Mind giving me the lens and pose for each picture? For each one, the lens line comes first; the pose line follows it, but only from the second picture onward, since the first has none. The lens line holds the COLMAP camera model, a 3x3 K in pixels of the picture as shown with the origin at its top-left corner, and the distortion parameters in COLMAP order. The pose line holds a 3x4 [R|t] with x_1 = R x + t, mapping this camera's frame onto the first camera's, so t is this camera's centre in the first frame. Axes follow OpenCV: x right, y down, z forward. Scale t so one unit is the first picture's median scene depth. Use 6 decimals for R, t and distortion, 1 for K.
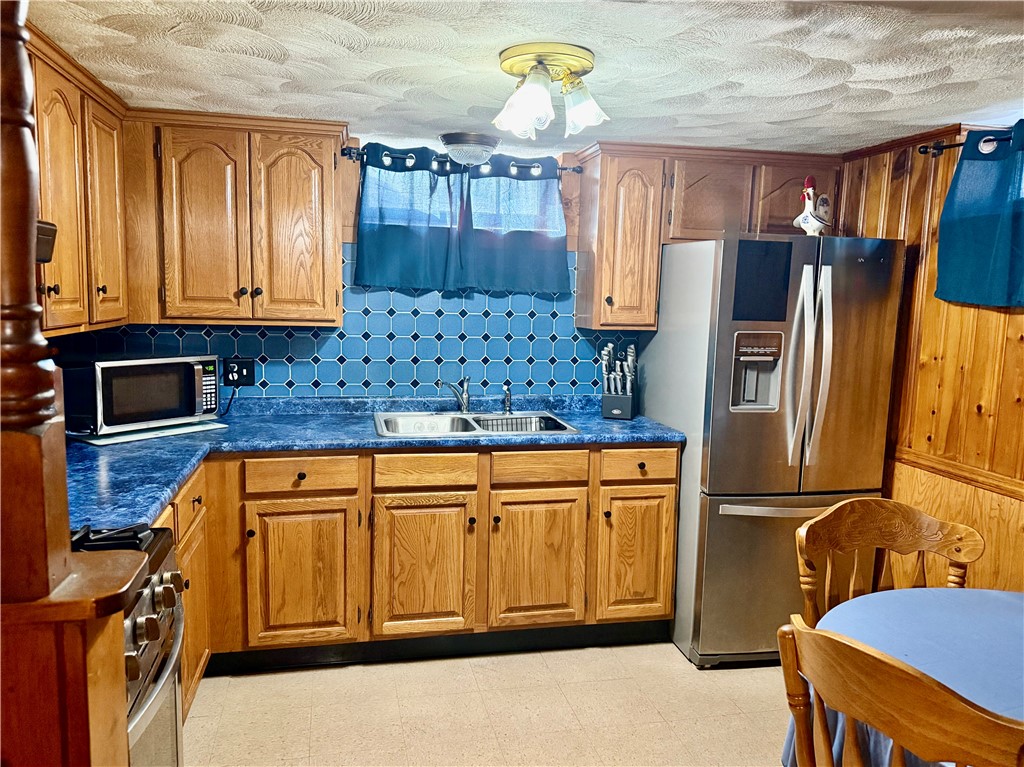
lens RADIAL K [[715.2, 0, 511.3], [0, 715.2, 382.6], [0, 0, 1]] dist [0.036766, -0.005690]
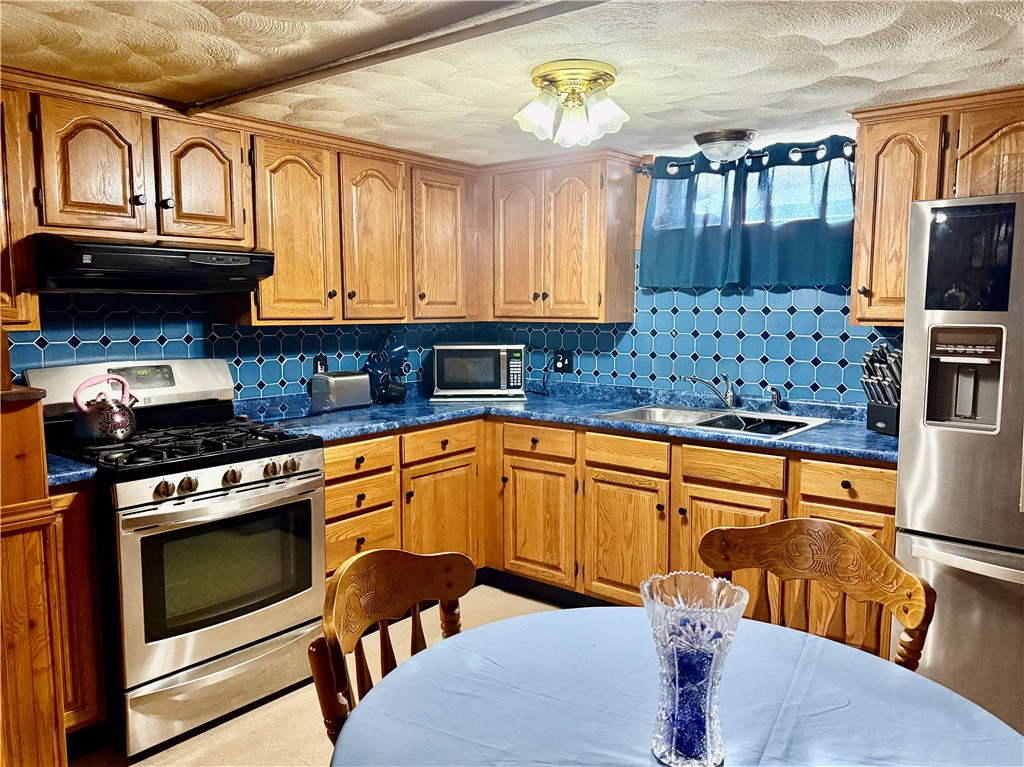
lens RADIAL K [[779.7, 0, 510.6], [0, 779.7, 383.7], [0, 0, 1]] dist [-0.003290, -0.009291]
pose [[0.610782, 0.054280, -0.789936, 0.676027], [-0.074748, 0.997145, 0.010723, 0.017465], [0.788263, 0.052497, 0.613096, 0.118633]]
